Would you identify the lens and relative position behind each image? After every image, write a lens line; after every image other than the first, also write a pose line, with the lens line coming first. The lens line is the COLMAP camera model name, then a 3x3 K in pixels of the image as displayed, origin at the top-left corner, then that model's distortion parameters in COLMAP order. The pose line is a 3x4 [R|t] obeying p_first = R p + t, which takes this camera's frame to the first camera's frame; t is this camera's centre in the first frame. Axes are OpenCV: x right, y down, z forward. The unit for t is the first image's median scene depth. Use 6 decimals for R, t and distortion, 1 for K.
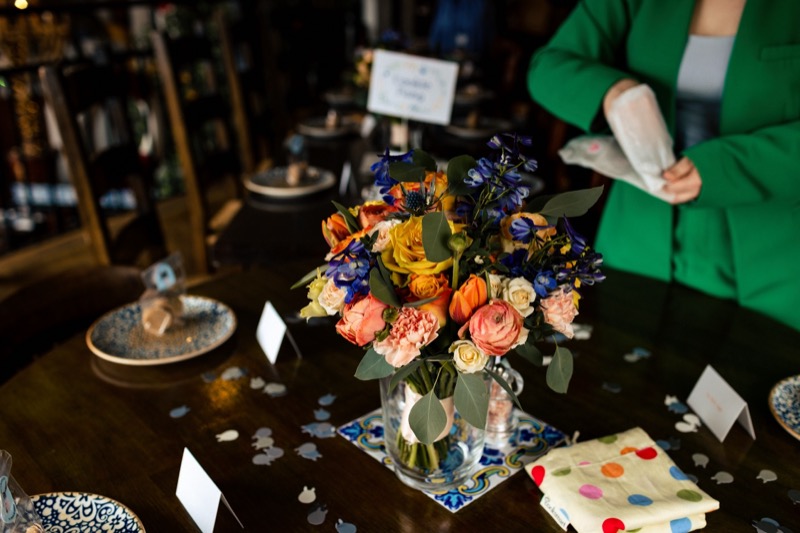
lens RADIAL K [[800.5, 0, 402.9], [0, 800.5, 266.0], [0, 0, 1]] dist [-0.005893, 0.000000]
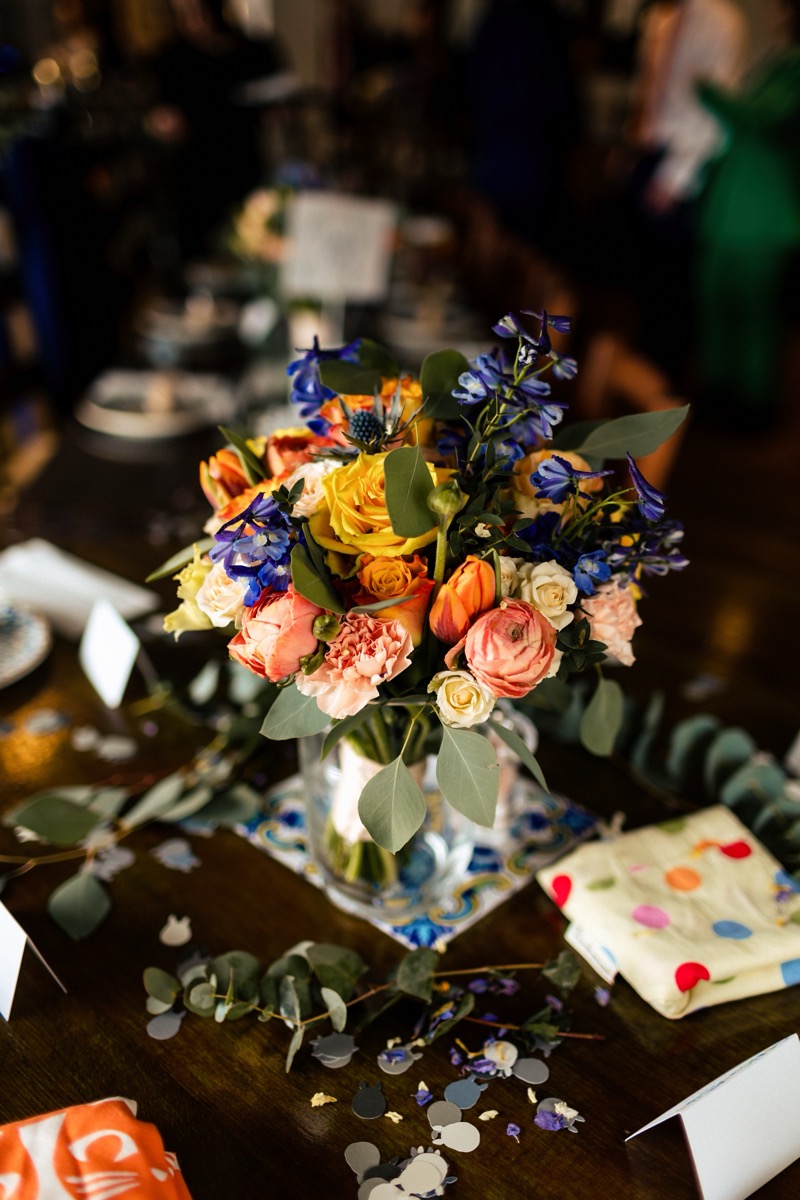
lens RADIAL K [[1200.8, 0, 394.9], [0, 1200.8, 602.3], [0, 0, 1]] dist [-0.005893, 0.000000]
pose [[0.996942, -0.000636, 0.078140, -0.030937], [-0.003040, 0.998894, 0.046914, 0.002925], [-0.078083, -0.047008, 0.995838, 0.133771]]
